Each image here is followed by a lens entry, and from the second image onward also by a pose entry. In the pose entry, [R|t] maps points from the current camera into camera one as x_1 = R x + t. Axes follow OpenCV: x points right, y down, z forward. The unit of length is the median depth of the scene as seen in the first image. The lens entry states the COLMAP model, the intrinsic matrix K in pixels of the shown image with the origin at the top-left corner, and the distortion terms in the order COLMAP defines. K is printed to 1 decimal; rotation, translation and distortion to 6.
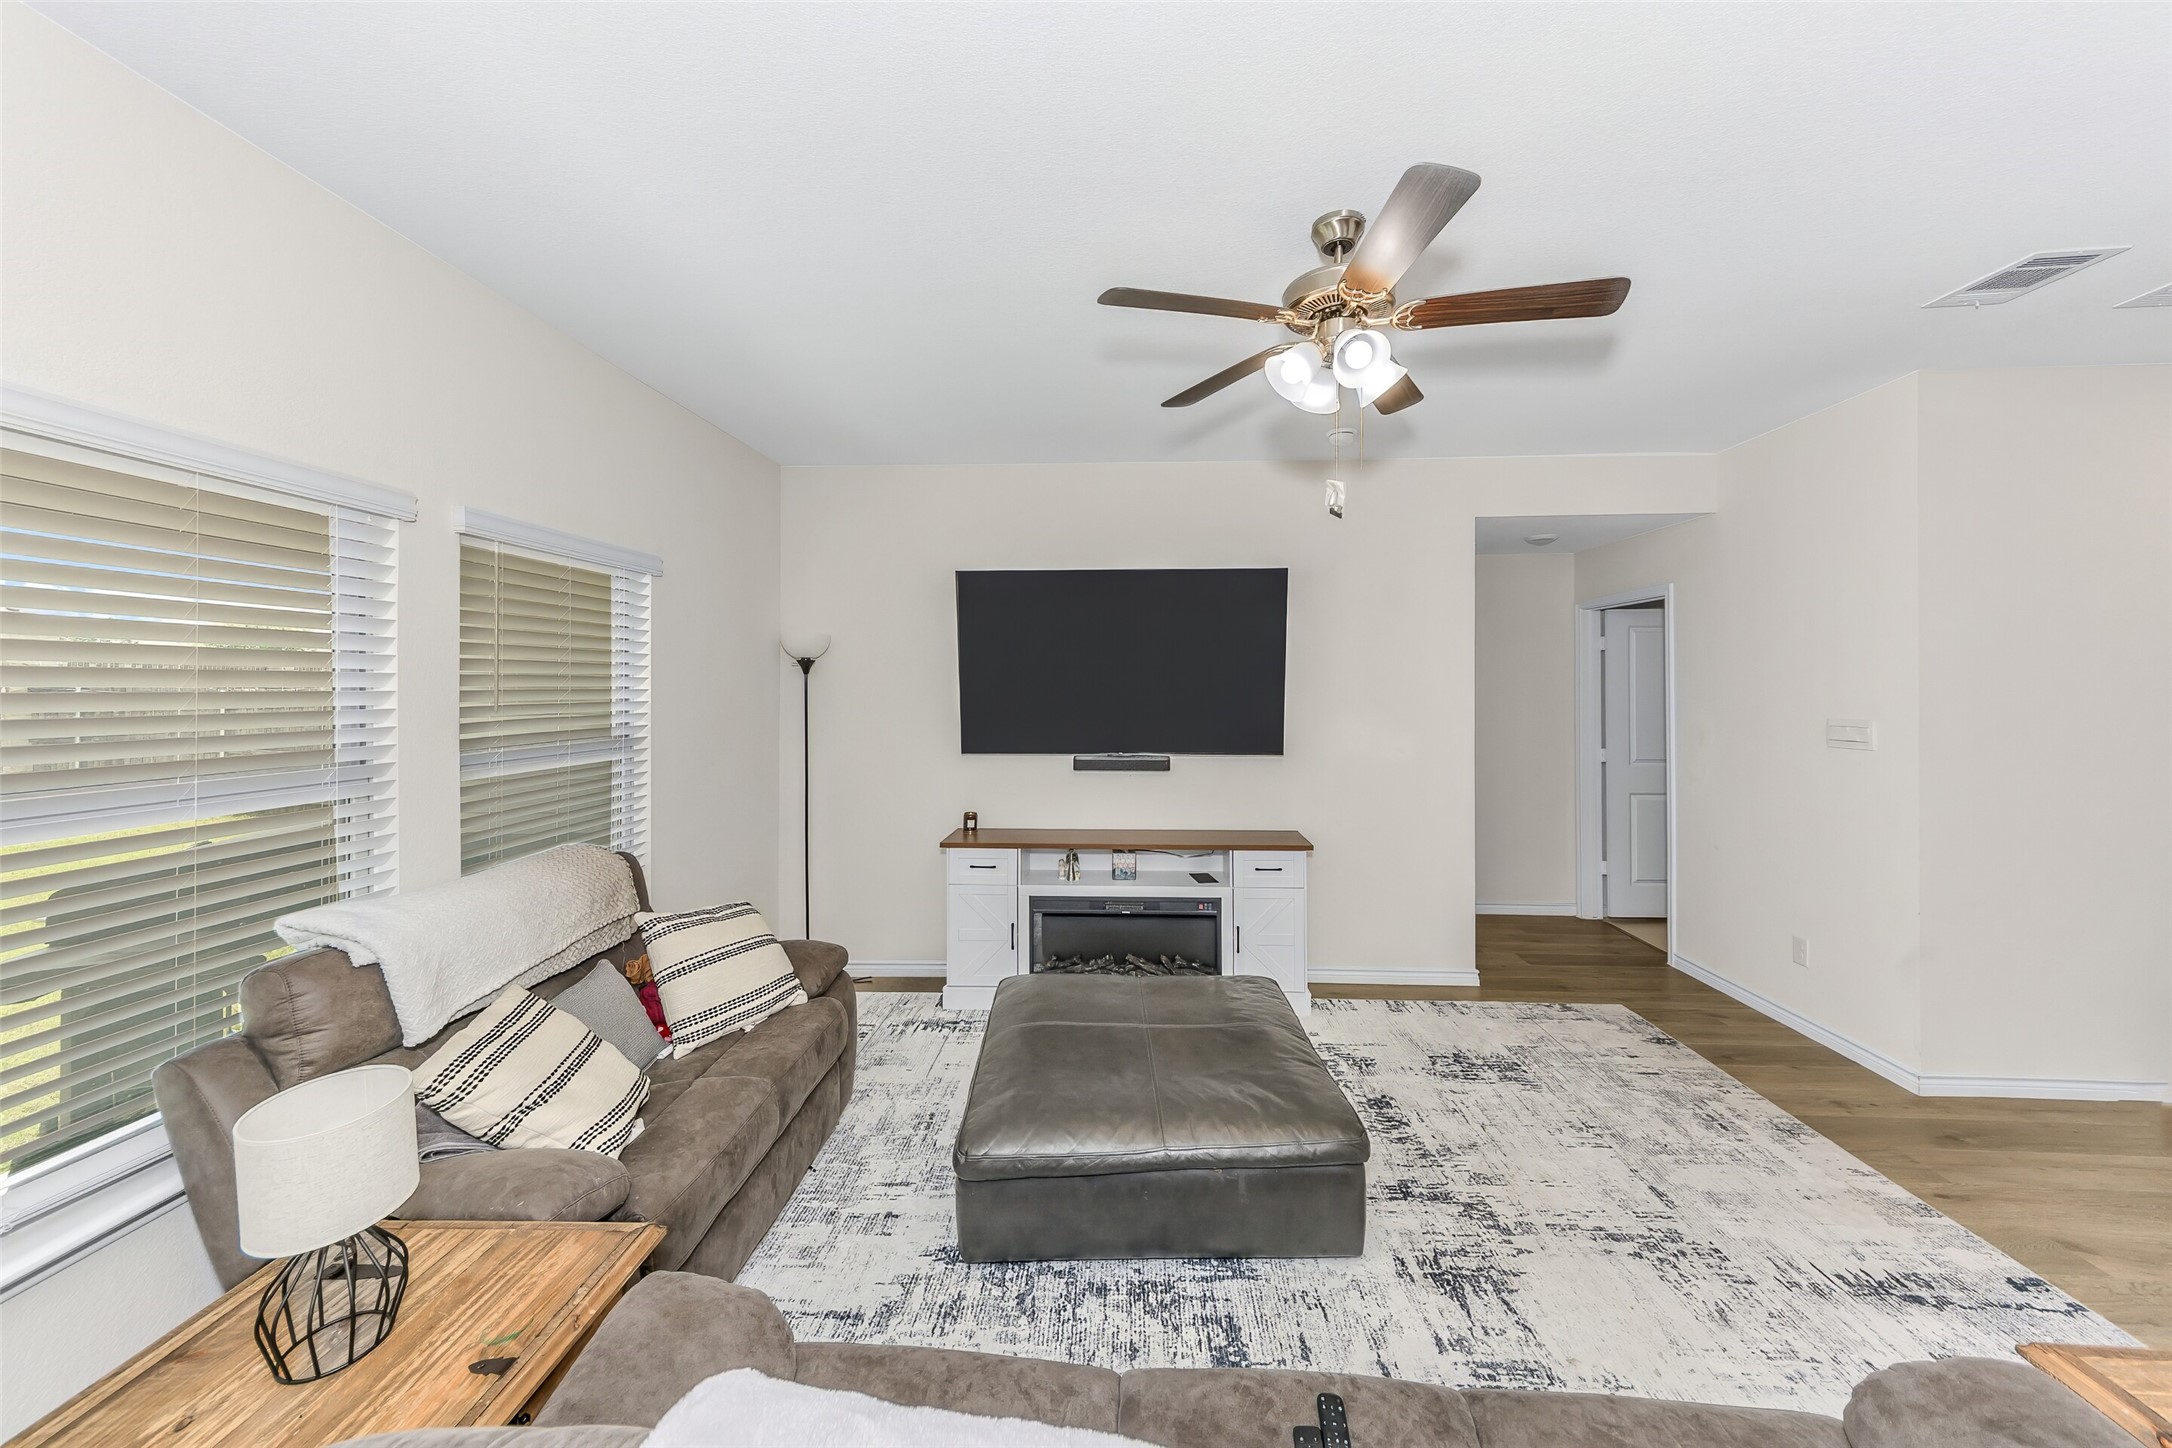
lens RADIAL K [[808.0, 0, 1089.6], [0, 808.0, 678.4], [0, 0, 1]] dist [0.001567, 0.000112]
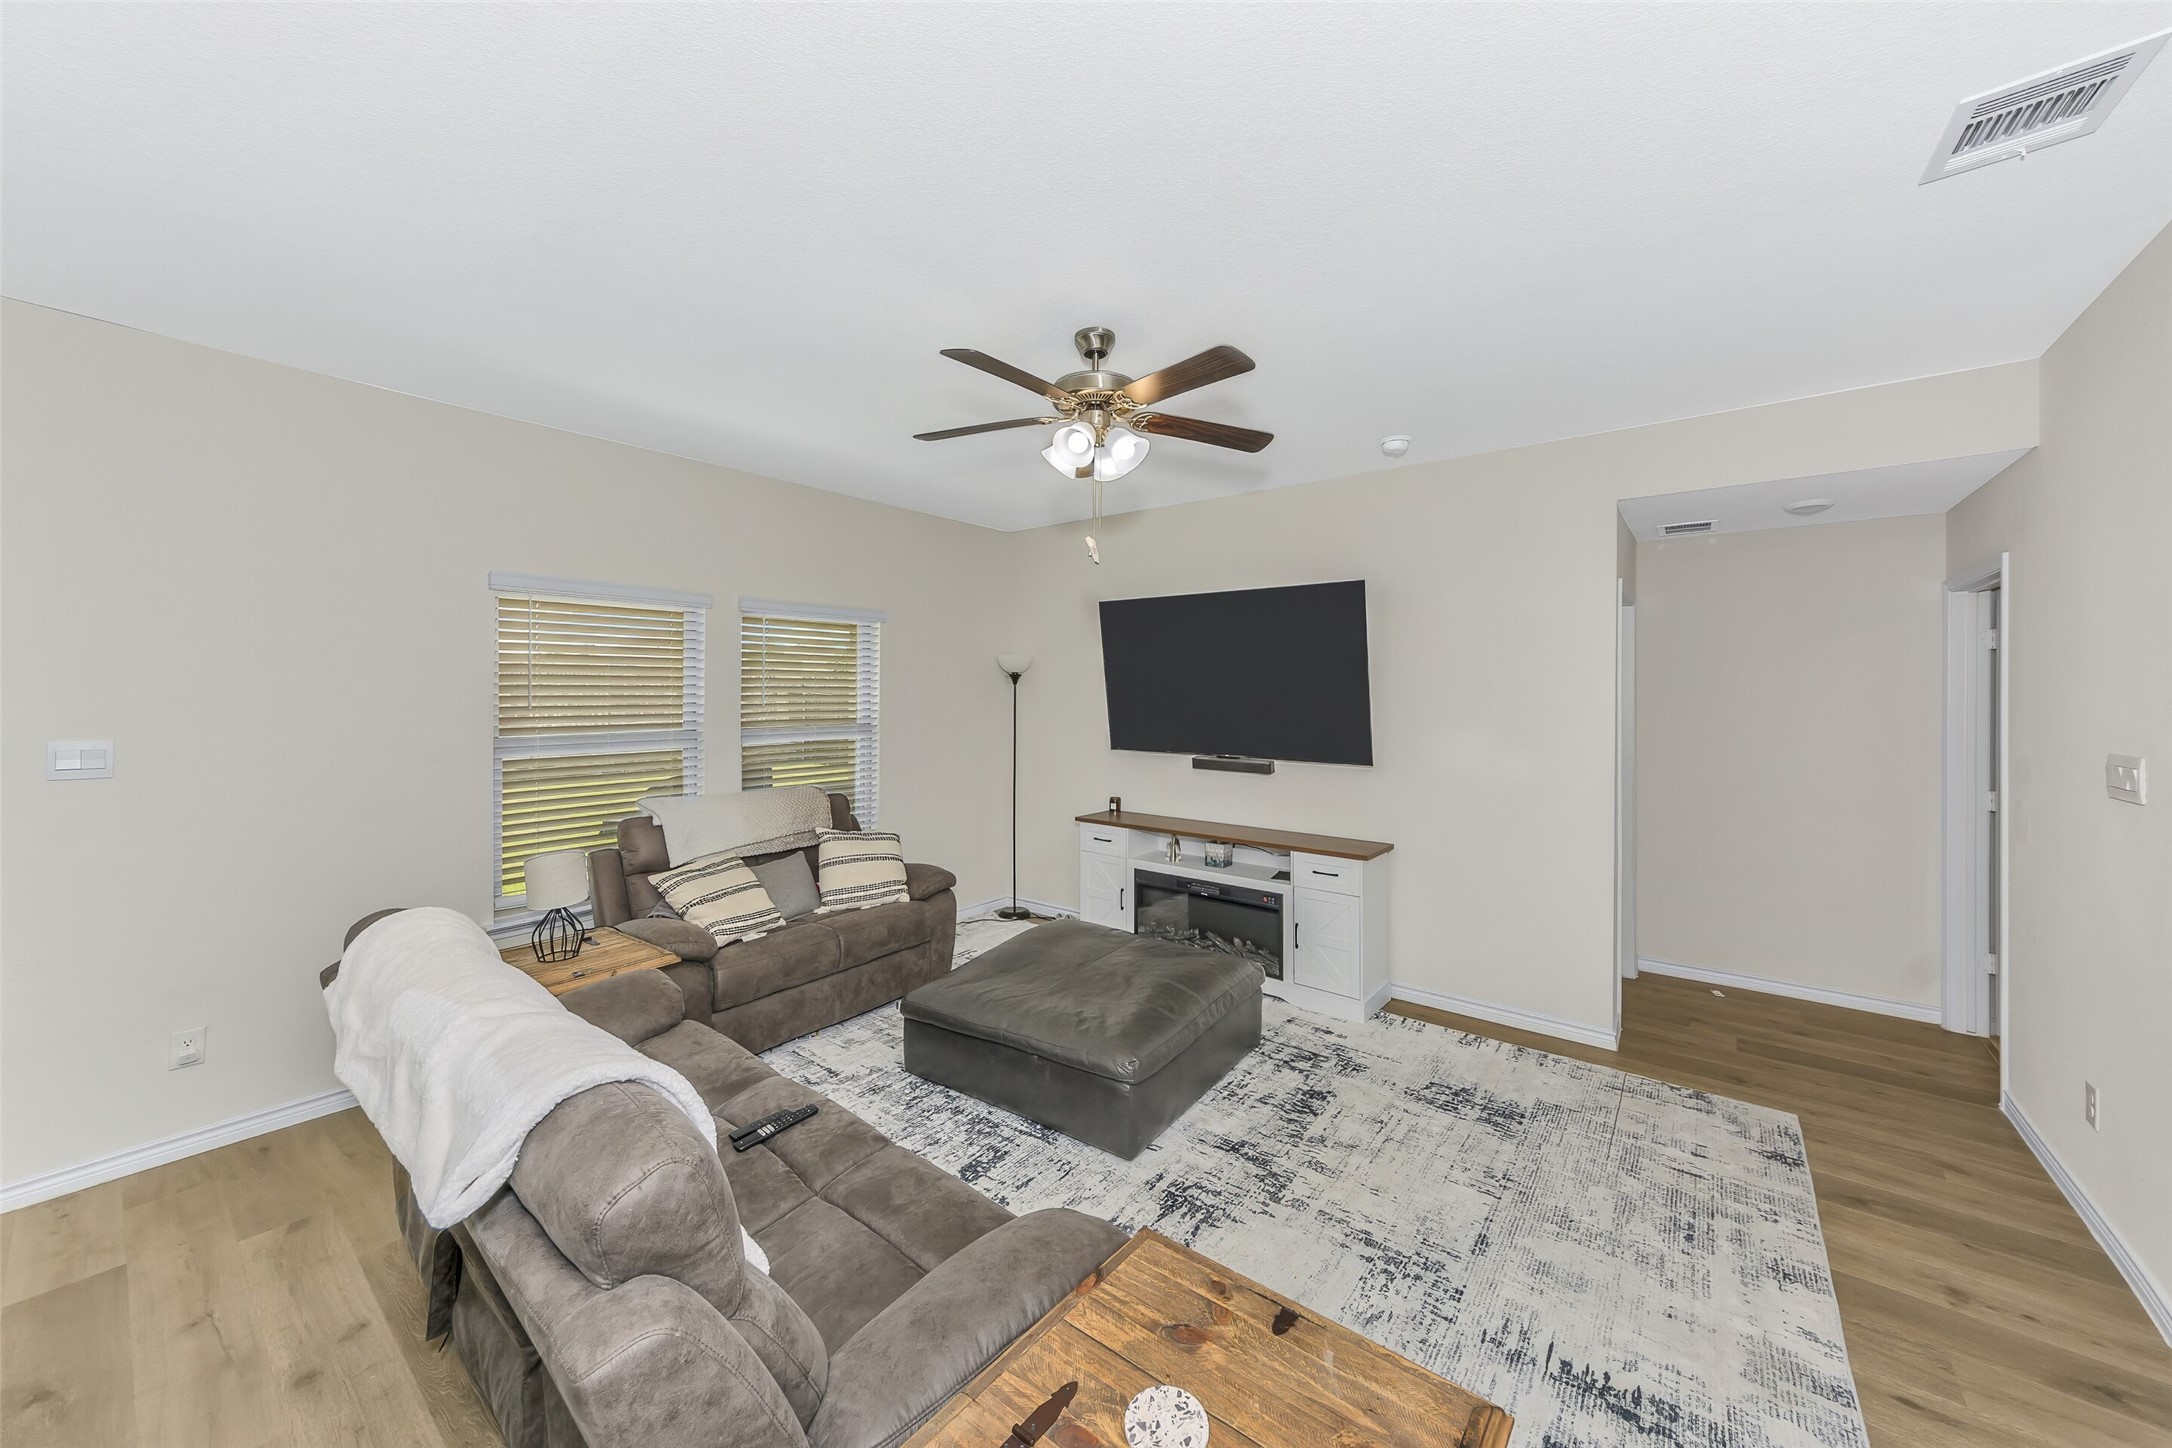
lens RADIAL K [[803.2, 0, 1080.8], [0, 803.2, 684.7], [0, 0, 1]] dist [-0.002437, -0.000426]
pose [[0.805646, 0.000384, -0.592397, 0.593717], [-0.000300, 1.000000, 0.000240, -0.006059], [0.592397, -0.000015, 0.805646, -0.017108]]
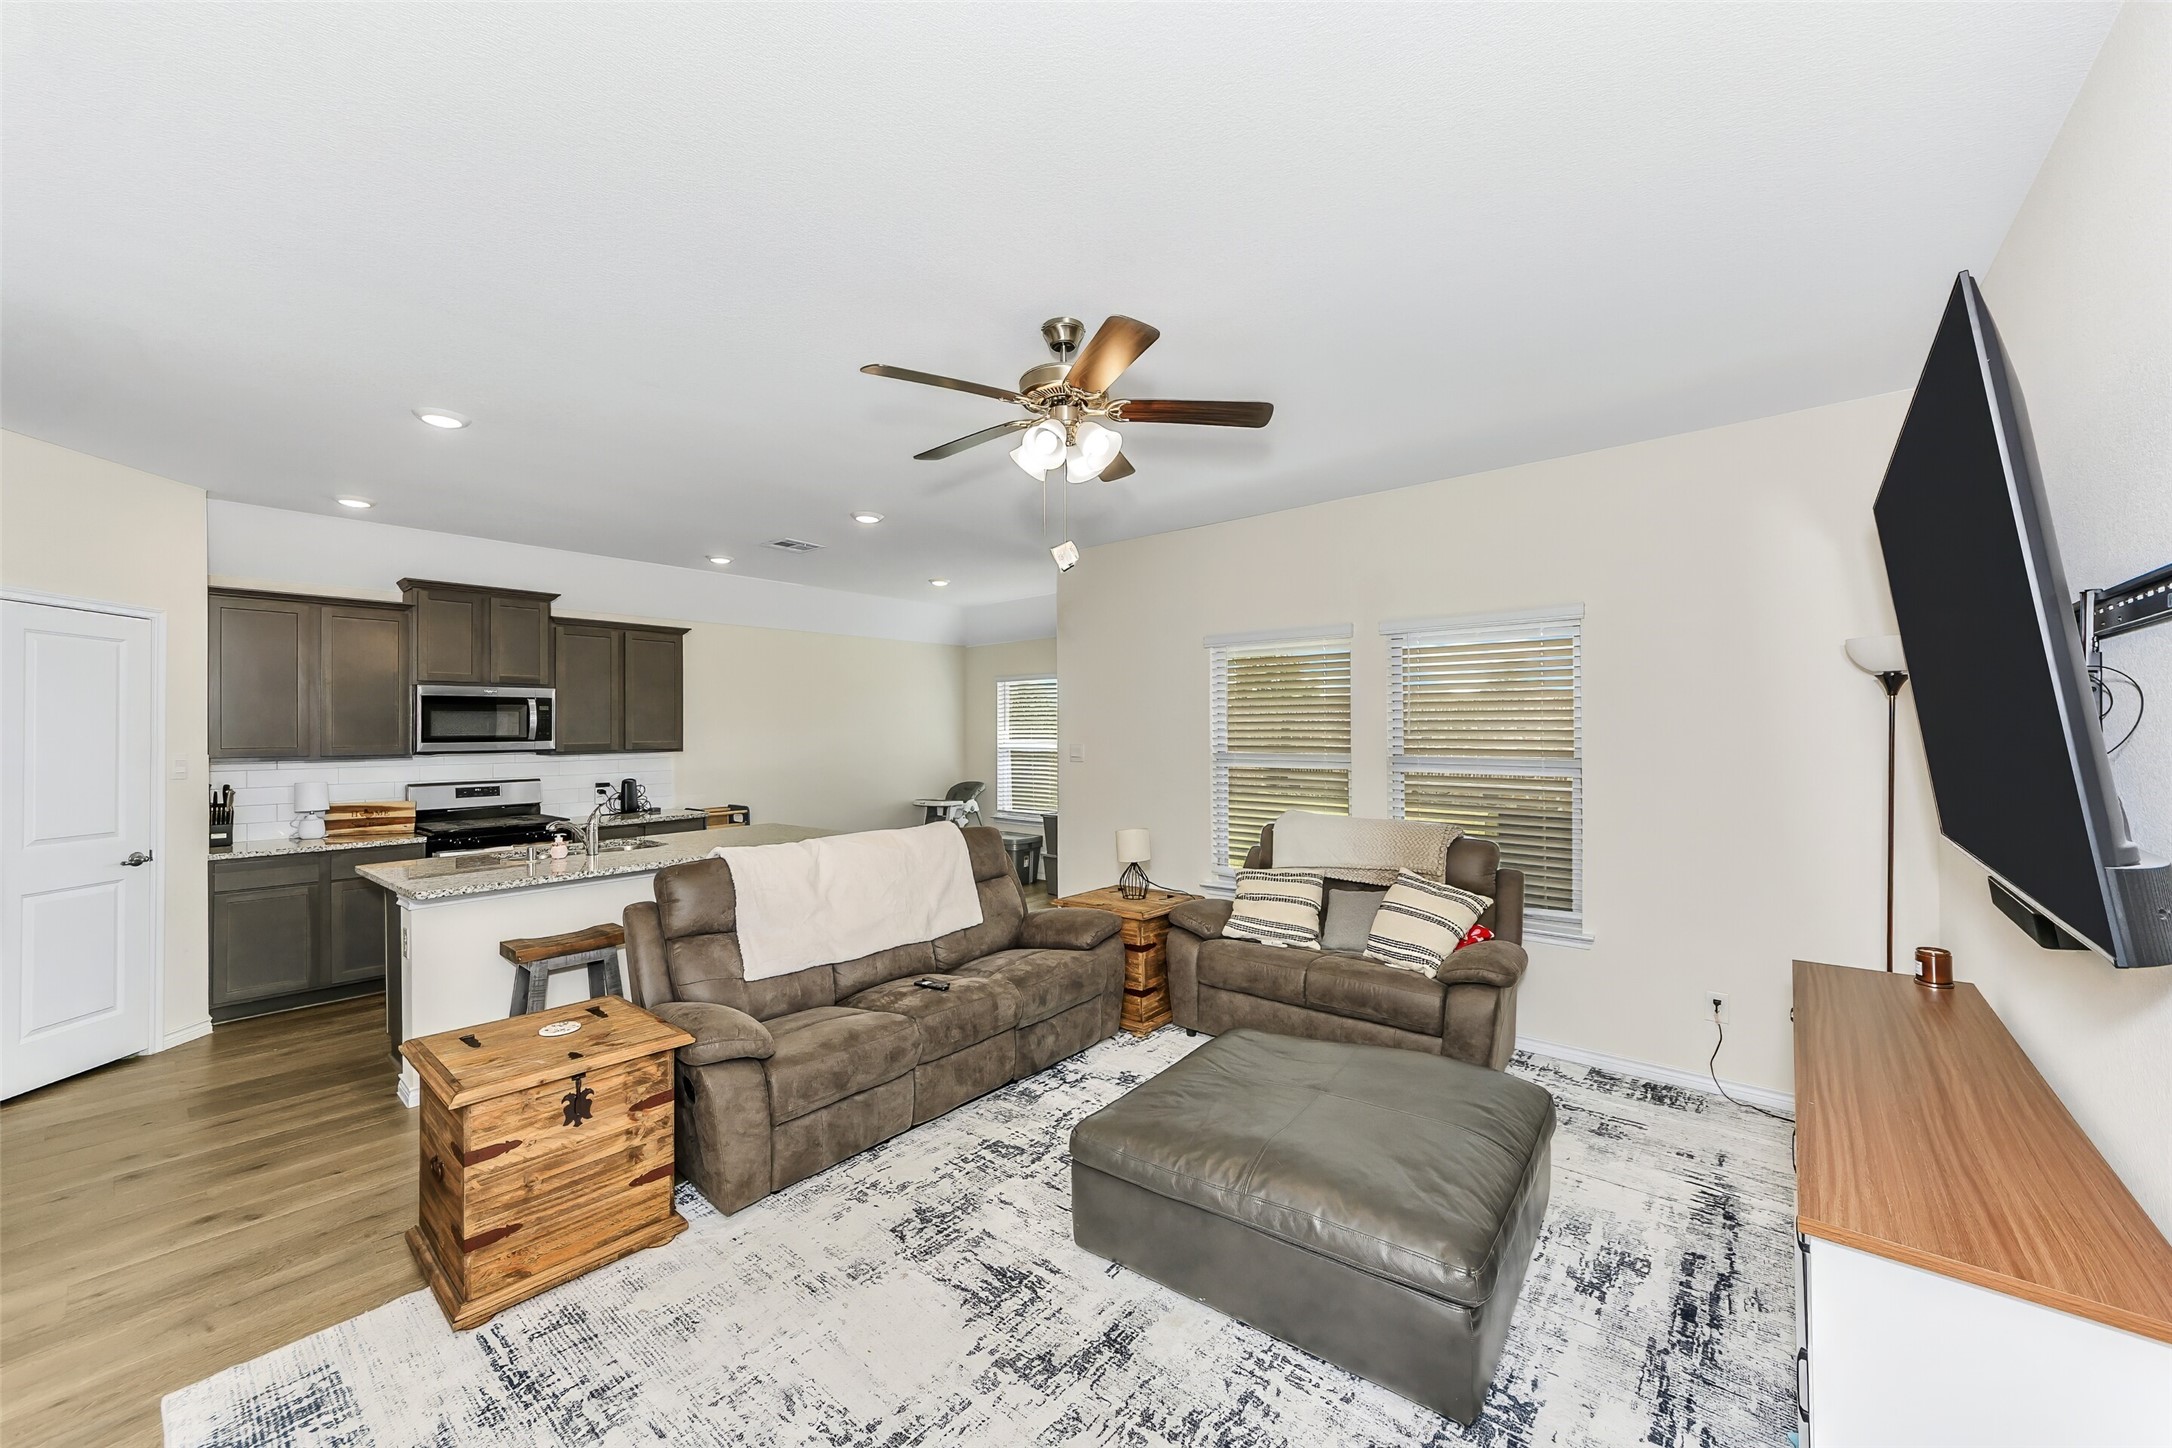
lens RADIAL K [[843.0, 0, 1048.6], [0, 843.0, 717.9], [0, 0, 1]] dist [-0.009378, -0.000155]
pose [[-0.636789, -0.006167, -0.771013, 0.726226], [0.002879, 0.999942, -0.010376, 0.017026], [0.771032, -0.008827, -0.636735, 1.002932]]
